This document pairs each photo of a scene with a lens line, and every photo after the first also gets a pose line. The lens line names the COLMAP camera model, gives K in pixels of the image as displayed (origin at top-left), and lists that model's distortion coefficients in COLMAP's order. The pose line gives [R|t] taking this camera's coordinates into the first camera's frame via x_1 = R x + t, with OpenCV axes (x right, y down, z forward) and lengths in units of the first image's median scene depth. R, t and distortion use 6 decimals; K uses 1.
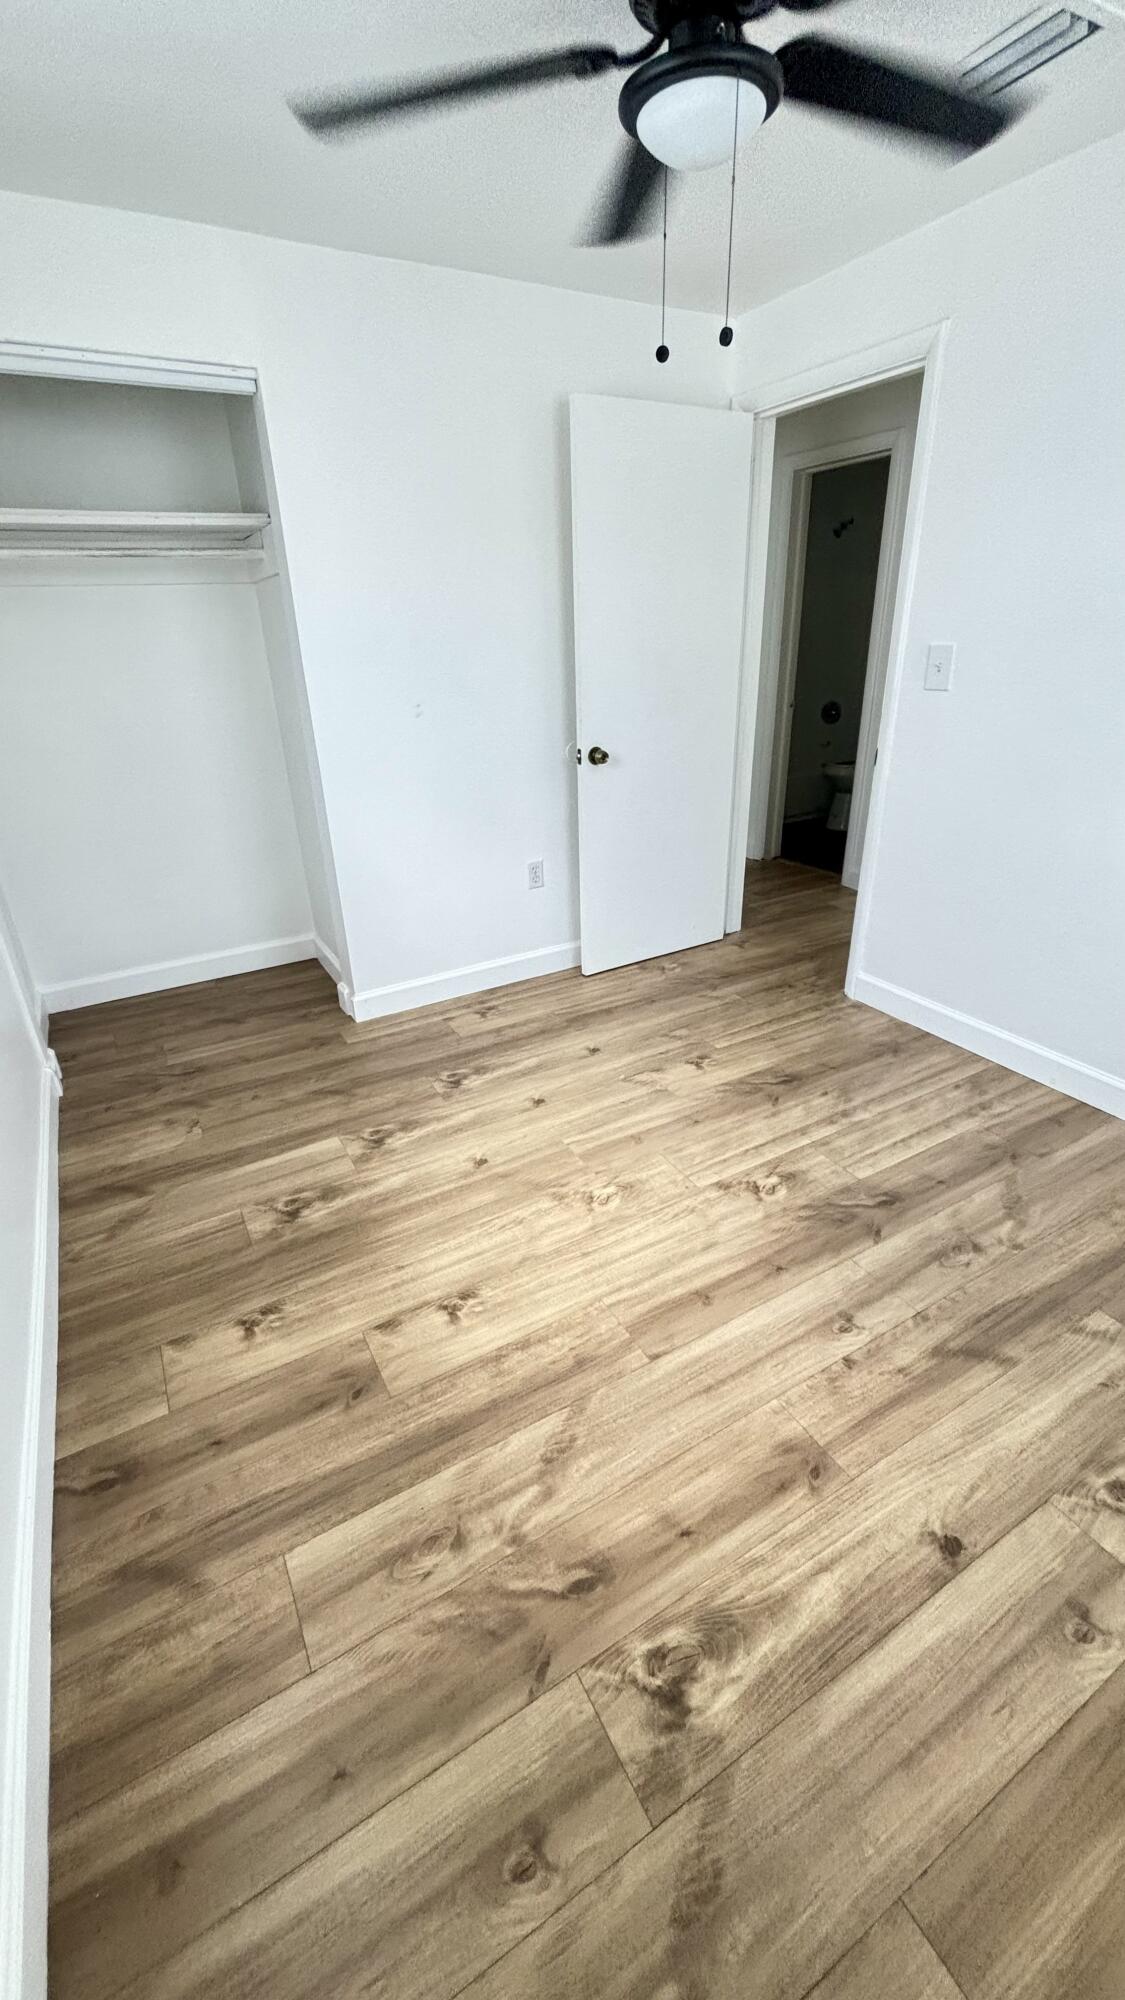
lens RADIAL K [[793.3, 0, 564.4], [0, 793.3, 1011.5], [0, 0, 1]] dist [-0.001277, 0.000779]
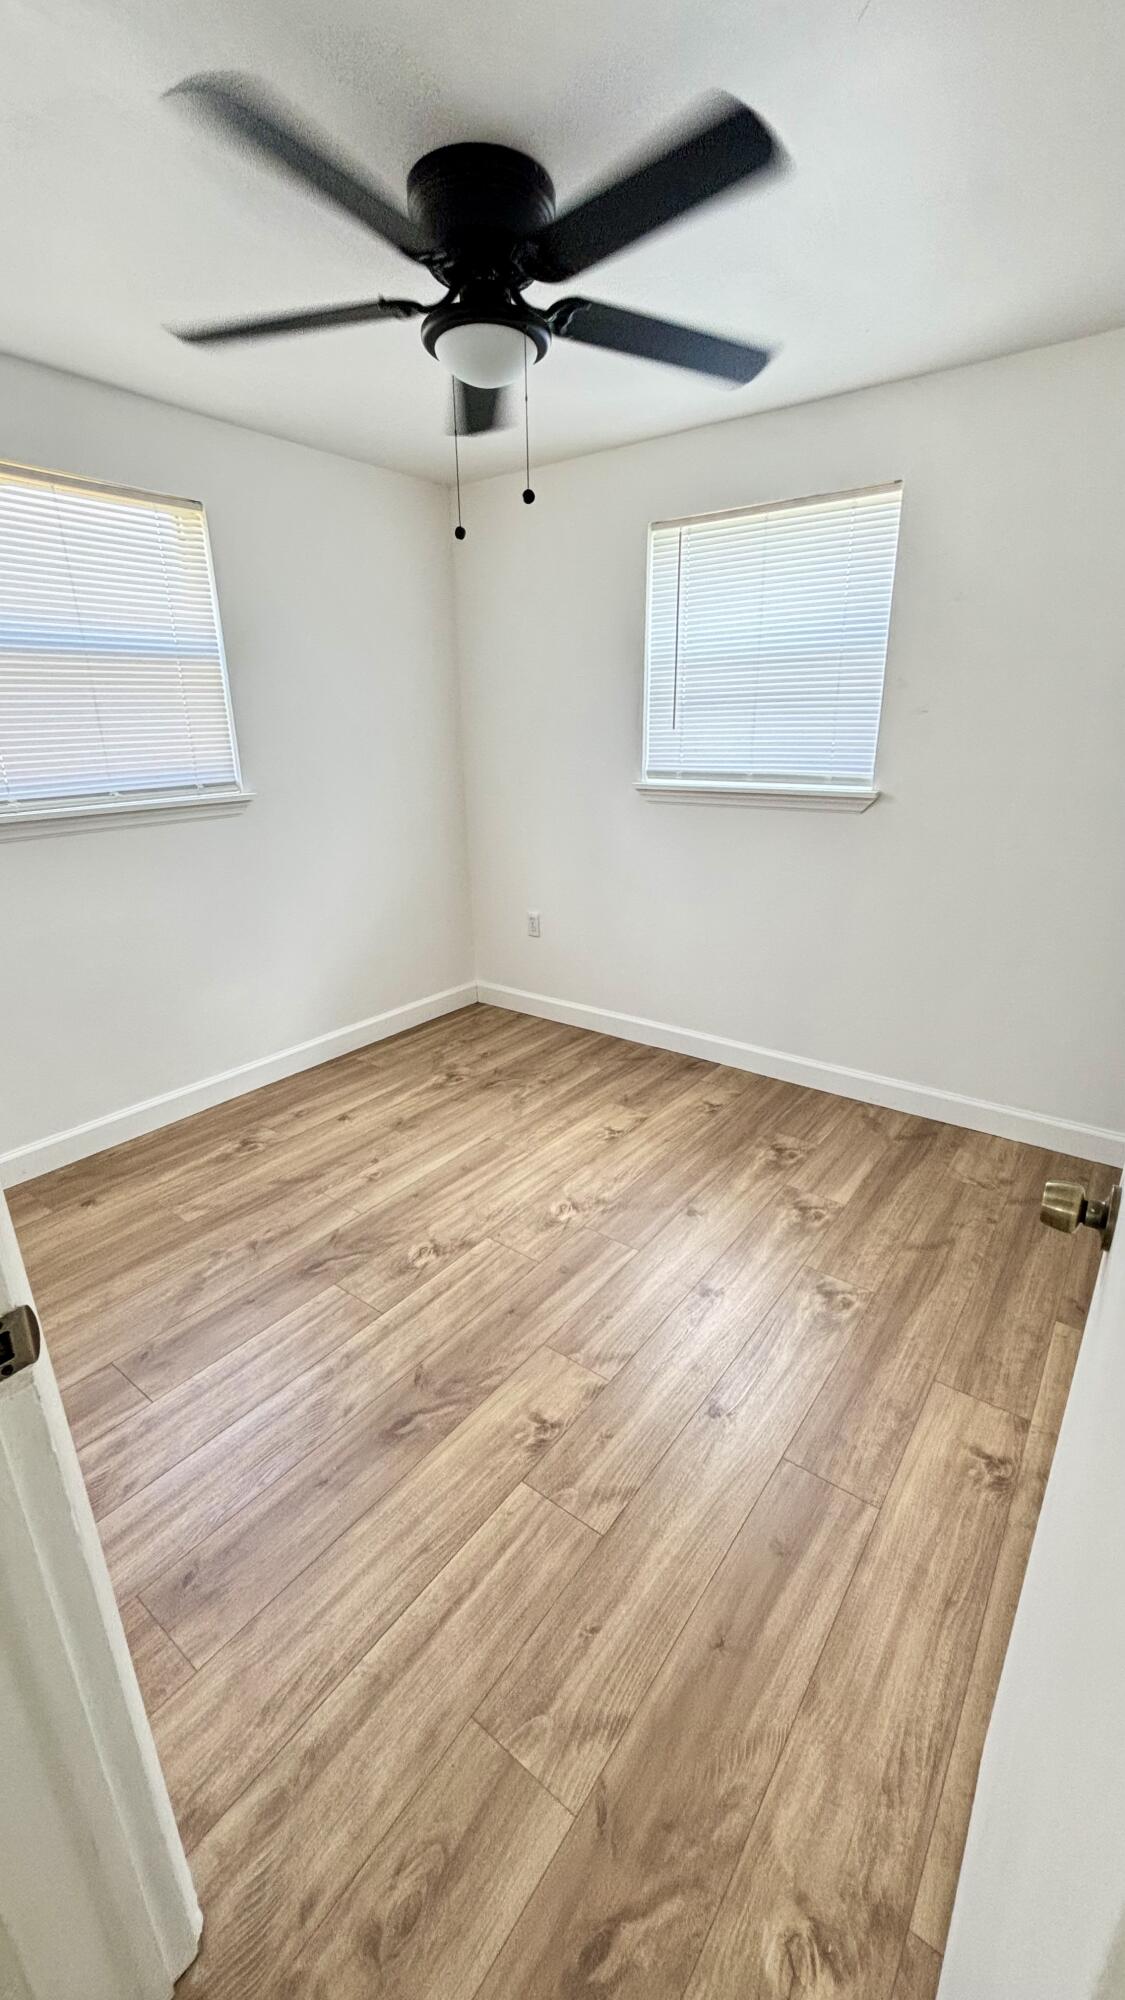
lens RADIAL K [[793.3, 0, 564.4], [0, 793.3, 1011.5], [0, 0, 1]] dist [-0.001277, 0.000779]
pose [[-0.916916, 0.175909, -0.358220, 0.428645], [-0.135564, 0.706949, 0.694151, -0.797951], [0.375351, 0.685040, -0.624366, 1.582511]]
